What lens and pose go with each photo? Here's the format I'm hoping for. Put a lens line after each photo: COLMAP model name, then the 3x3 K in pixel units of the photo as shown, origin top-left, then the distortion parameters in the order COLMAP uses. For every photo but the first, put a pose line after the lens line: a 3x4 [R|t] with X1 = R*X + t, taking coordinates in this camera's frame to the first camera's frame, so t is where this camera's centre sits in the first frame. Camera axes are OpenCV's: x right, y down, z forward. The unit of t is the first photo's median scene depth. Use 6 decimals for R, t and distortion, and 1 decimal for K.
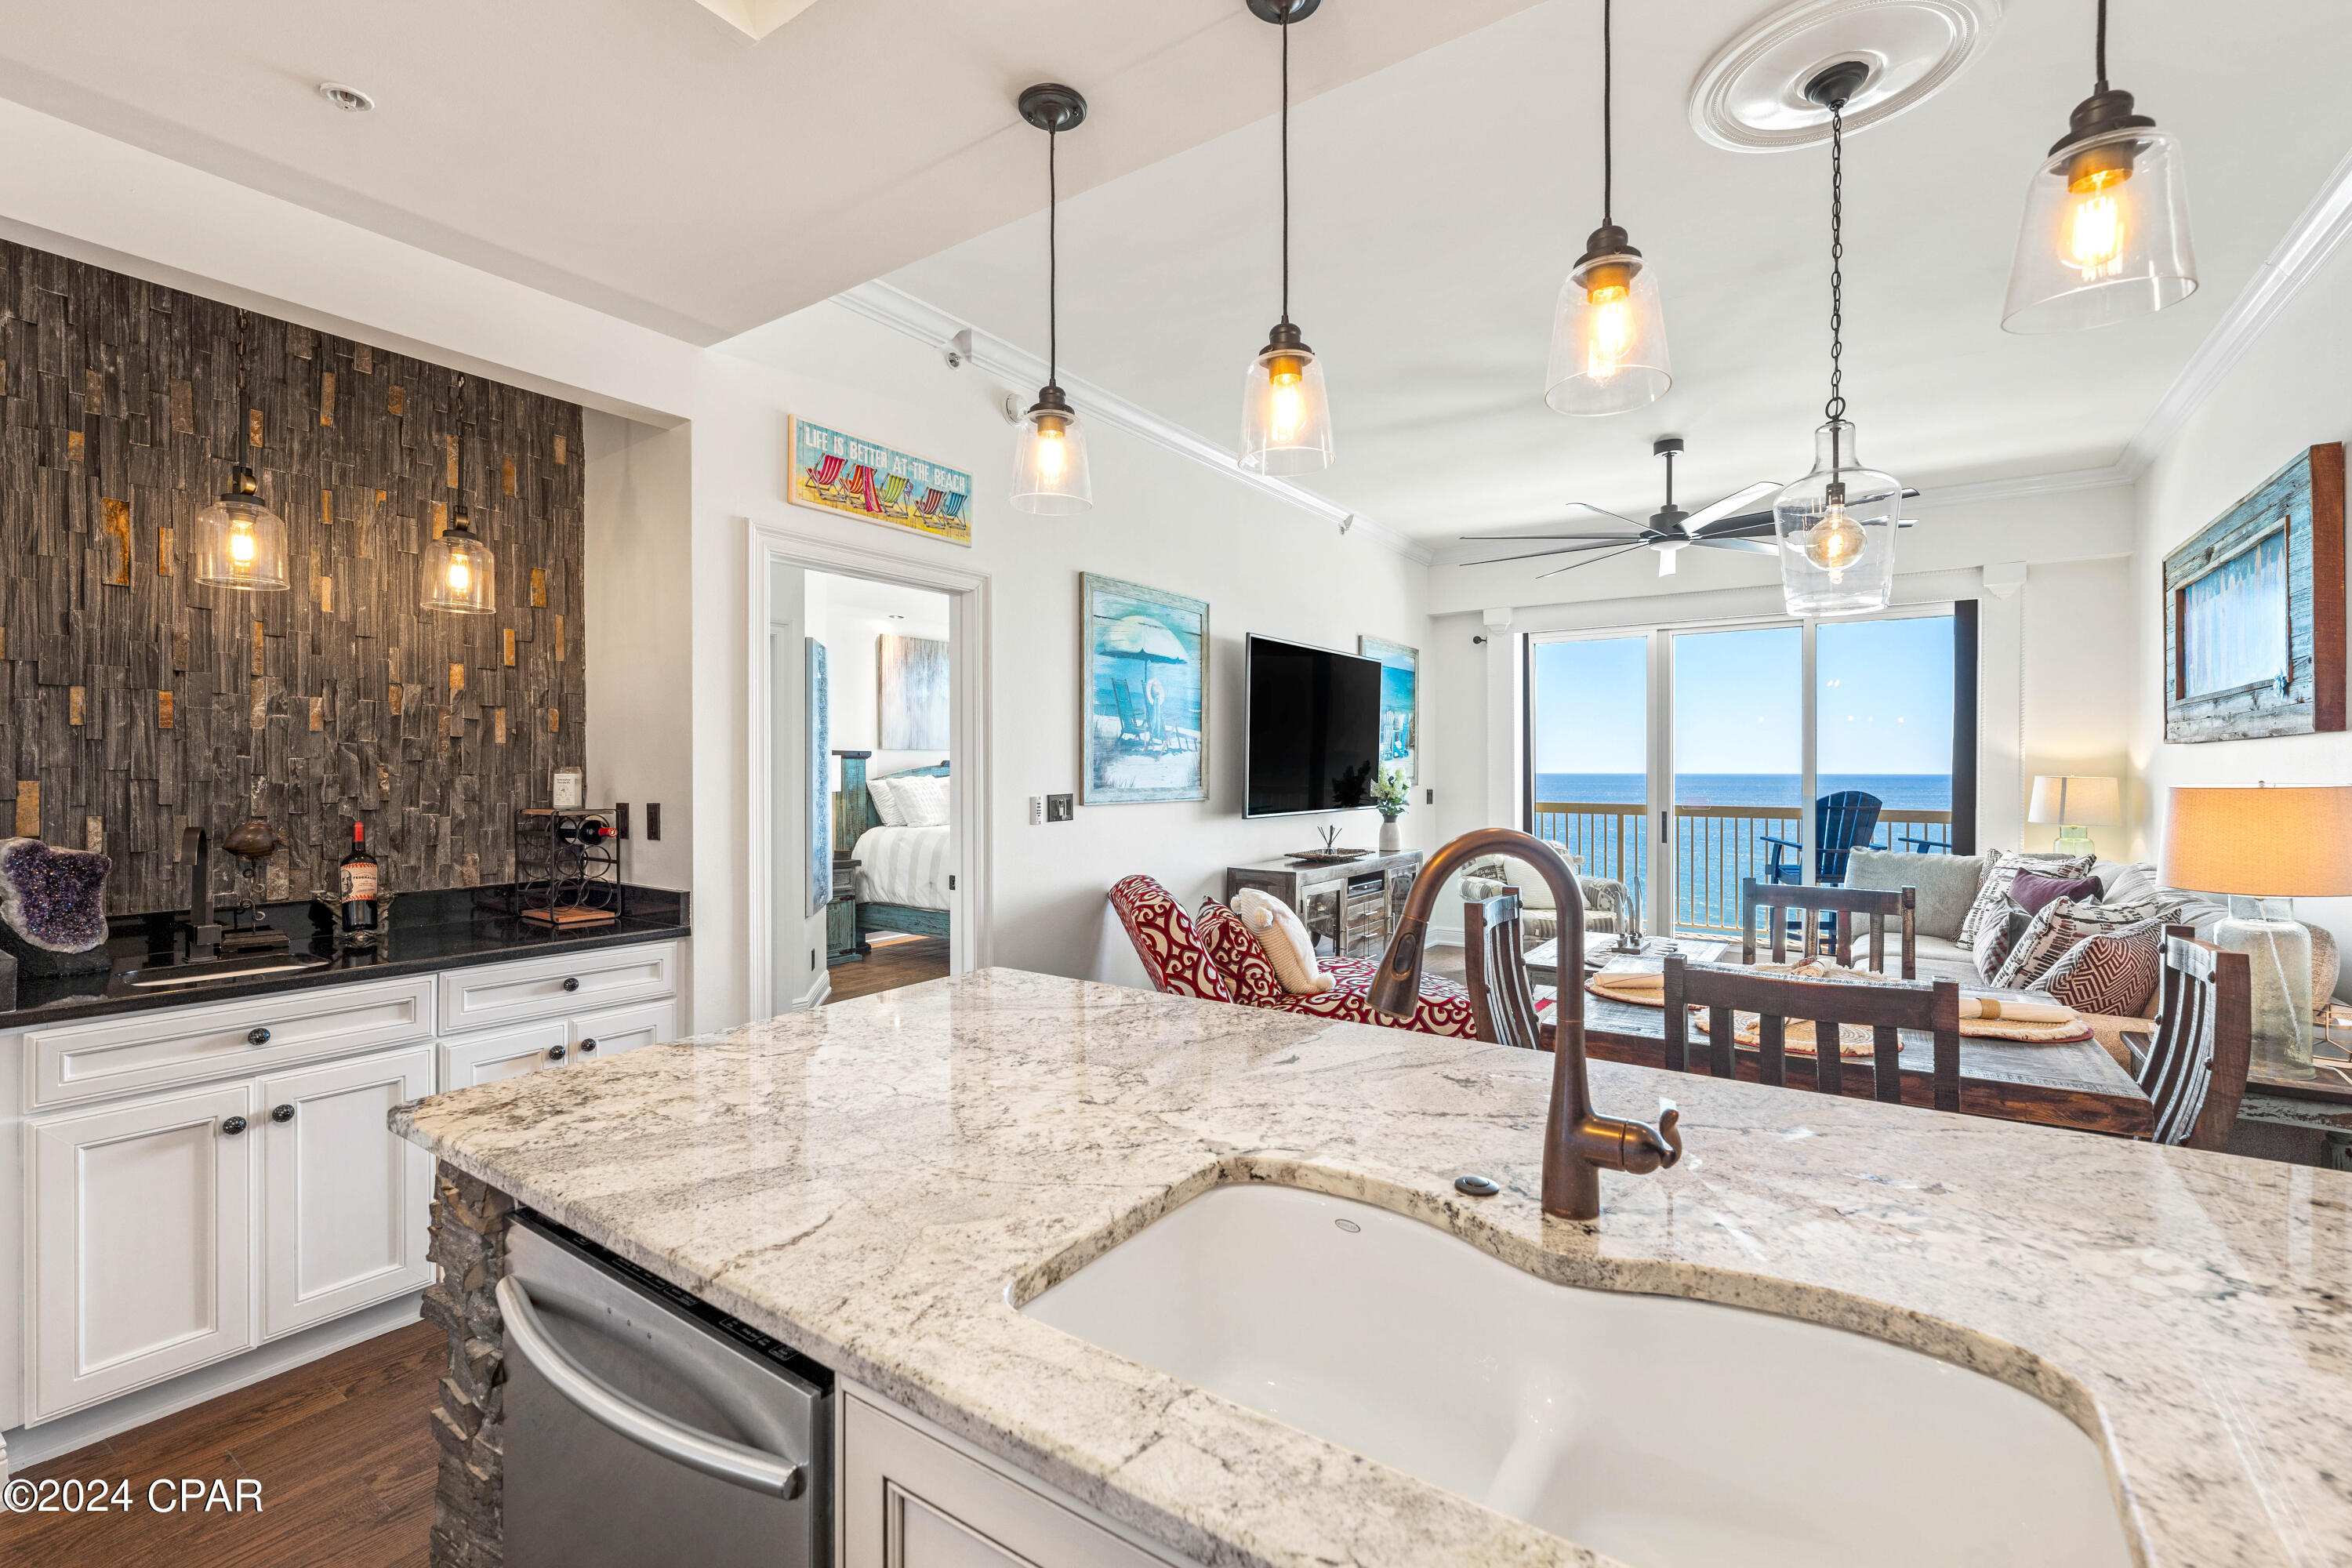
lens RADIAL K [[1030.0, 0, 1168.0], [0, 1030.0, 774.7], [0, 0, 1]] dist [-0.002459, -0.000300]
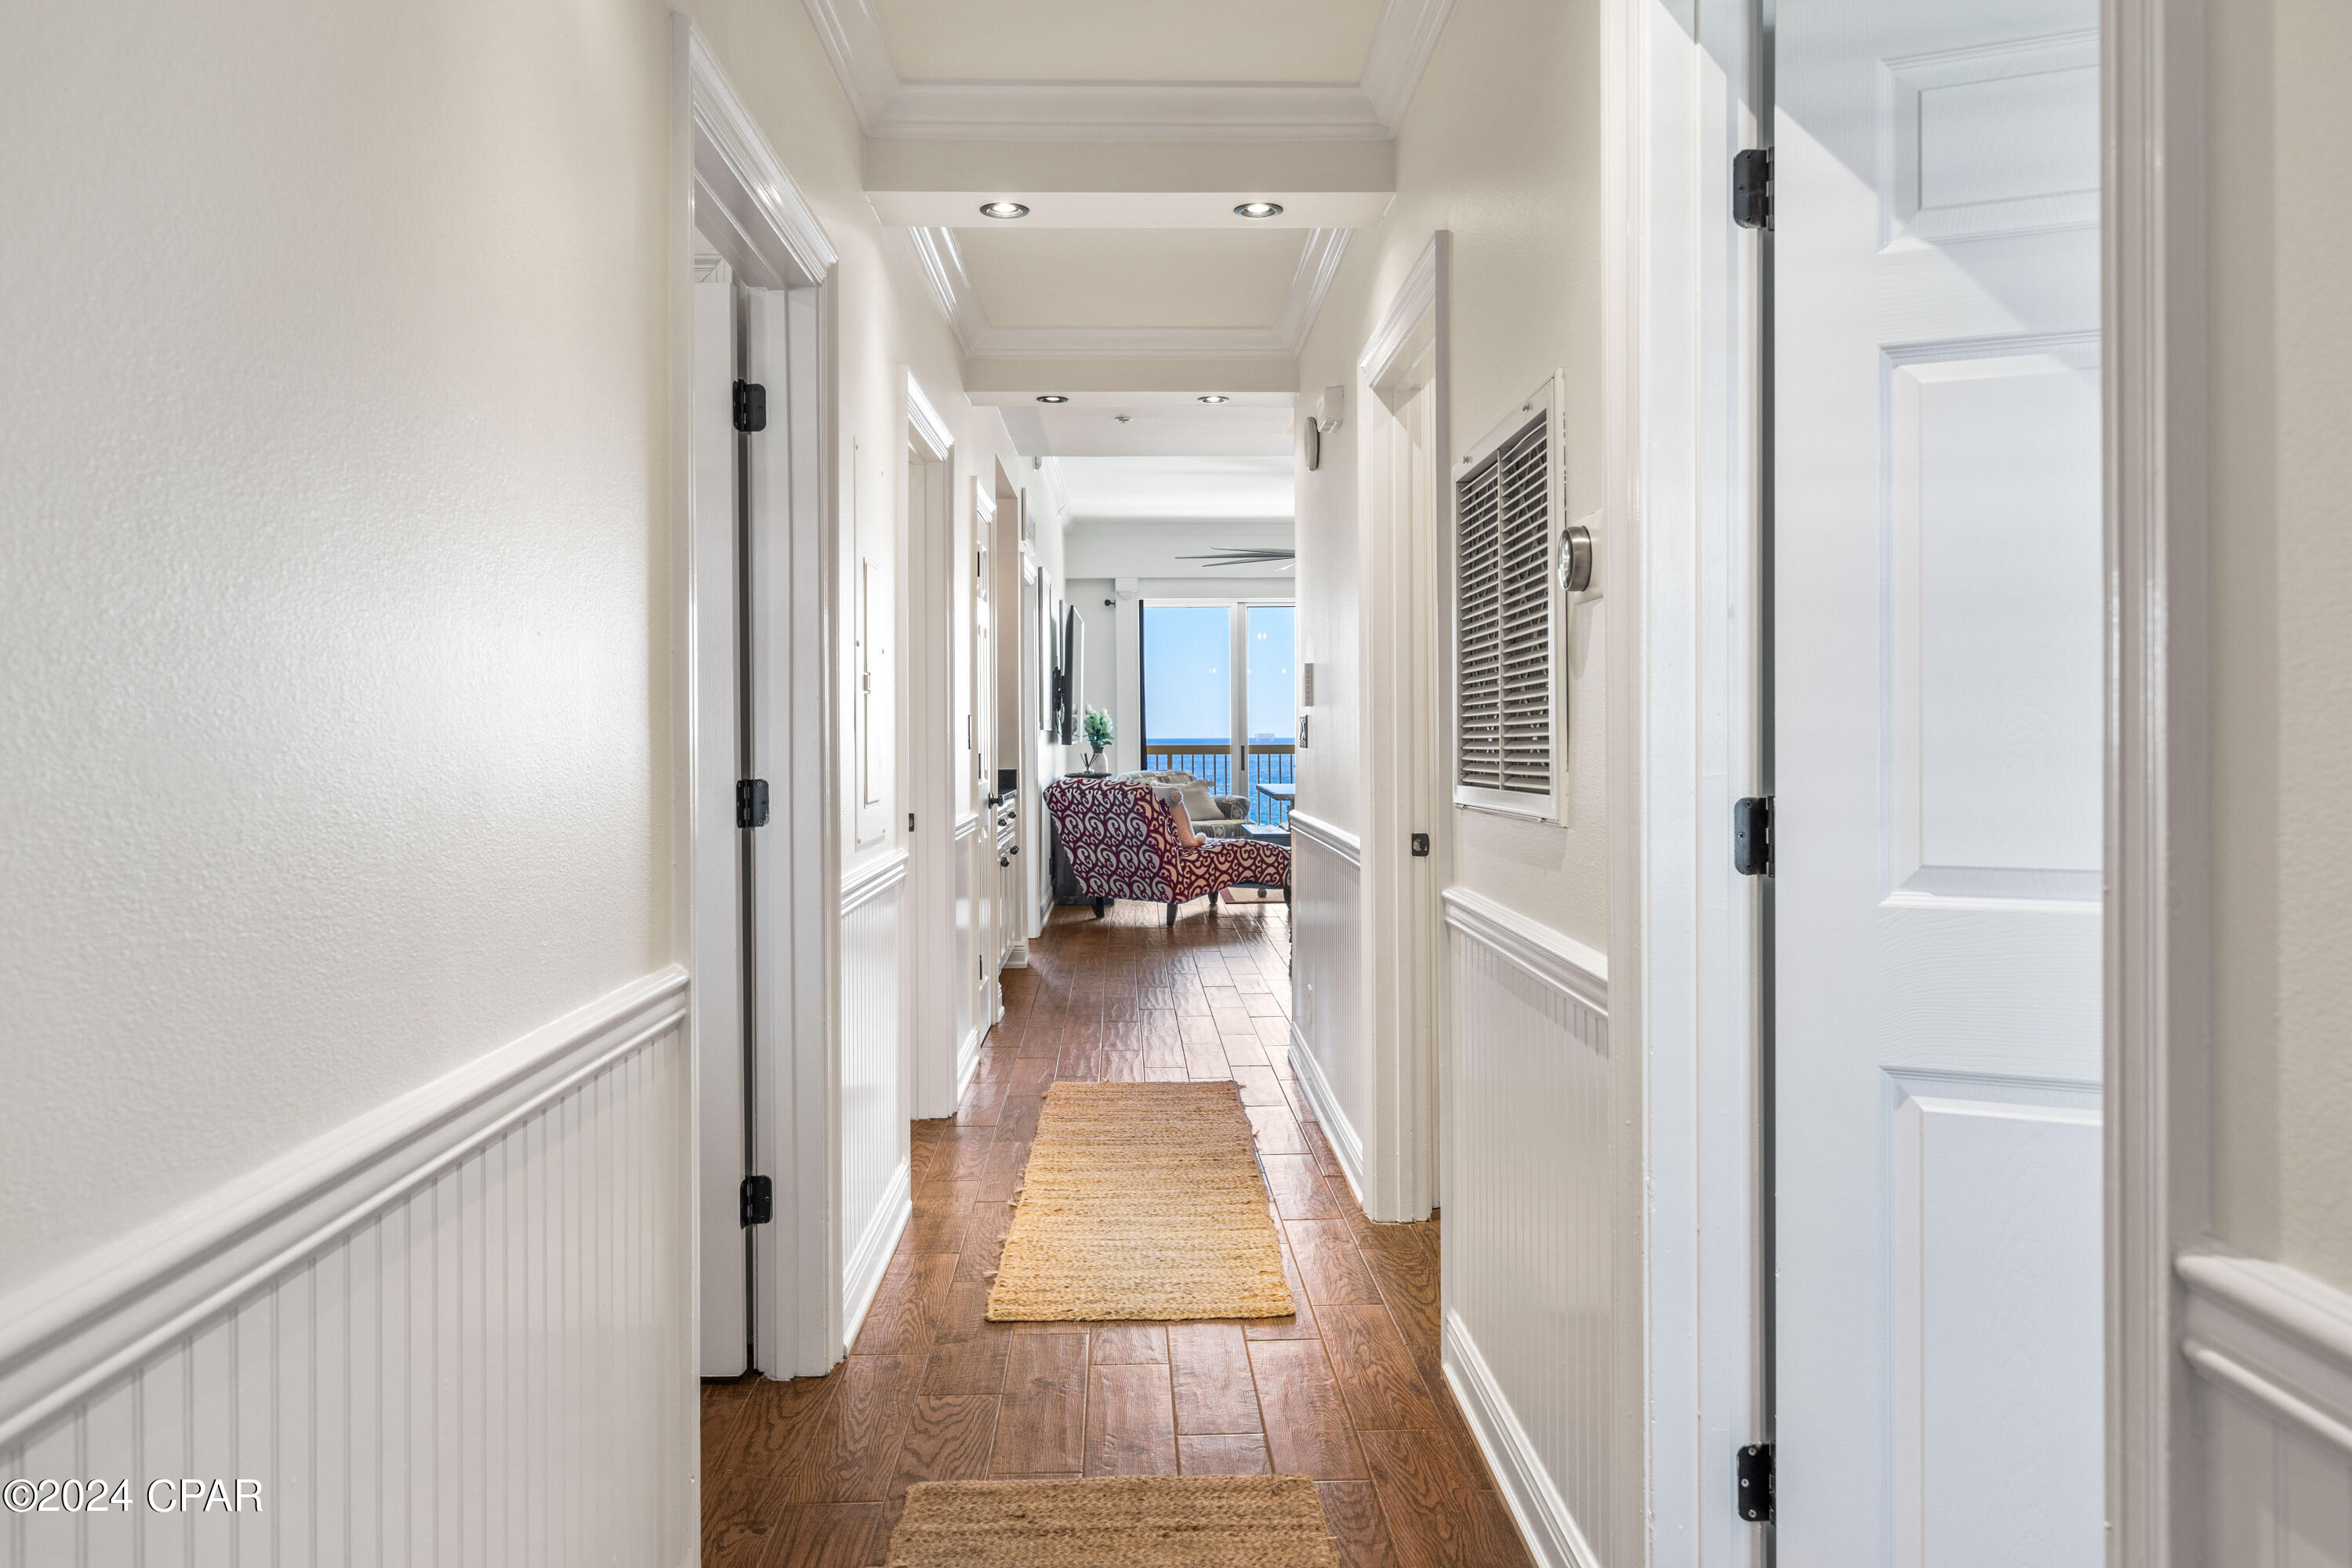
lens RADIAL K [[1567.2, 0, 1184.5], [0, 1567.2, 784.1], [0, 0, 1]] dist [0.007683, -0.000620]
pose [[0.801187, -0.024461, 0.597914, -1.520565], [0.007293, 0.999489, 0.031116, 0.047342], [-0.598369, -0.020569, 0.800956, -1.070672]]
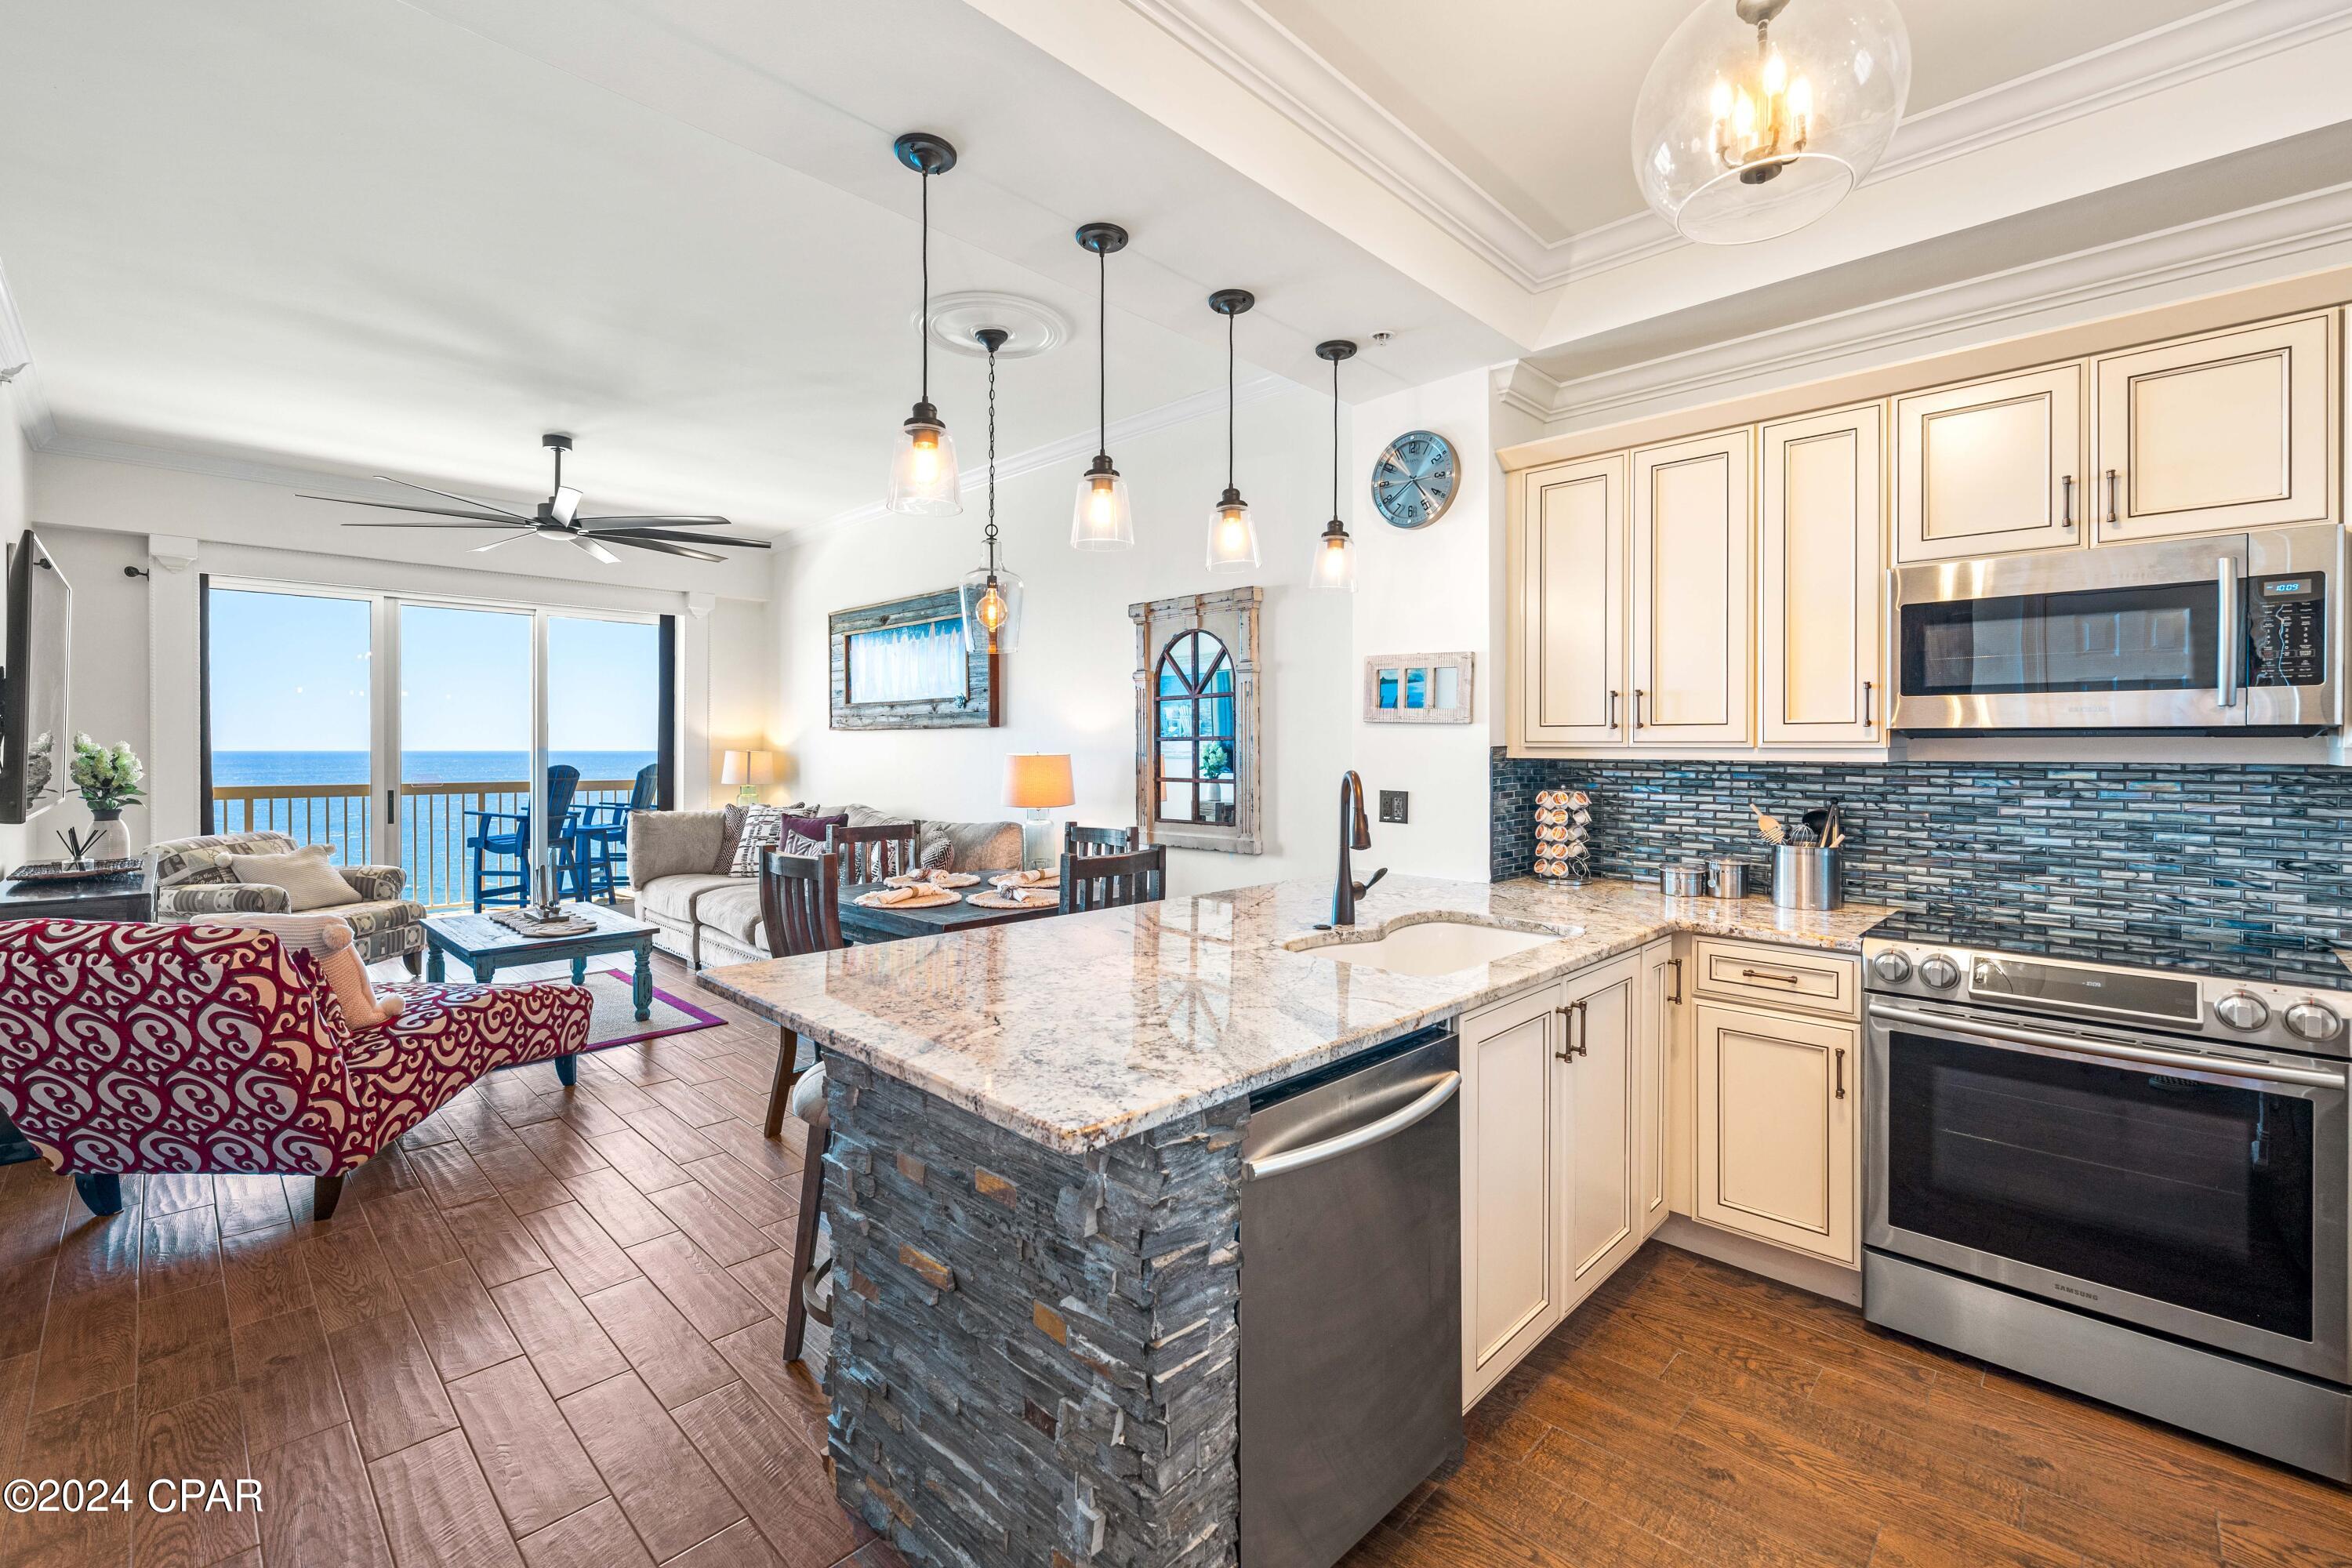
lens RADIAL K [[1002.1, 0, 1161.2], [0, 1002.1, 747.8], [0, 0, 1]] dist [-0.000115, -0.000224]
pose [[0.175094, -0.001199, 0.984551, -0.605515], [0.003966, 0.999992, 0.000512, -0.001768], [-0.984544, 0.003815, 0.175098, 0.295911]]
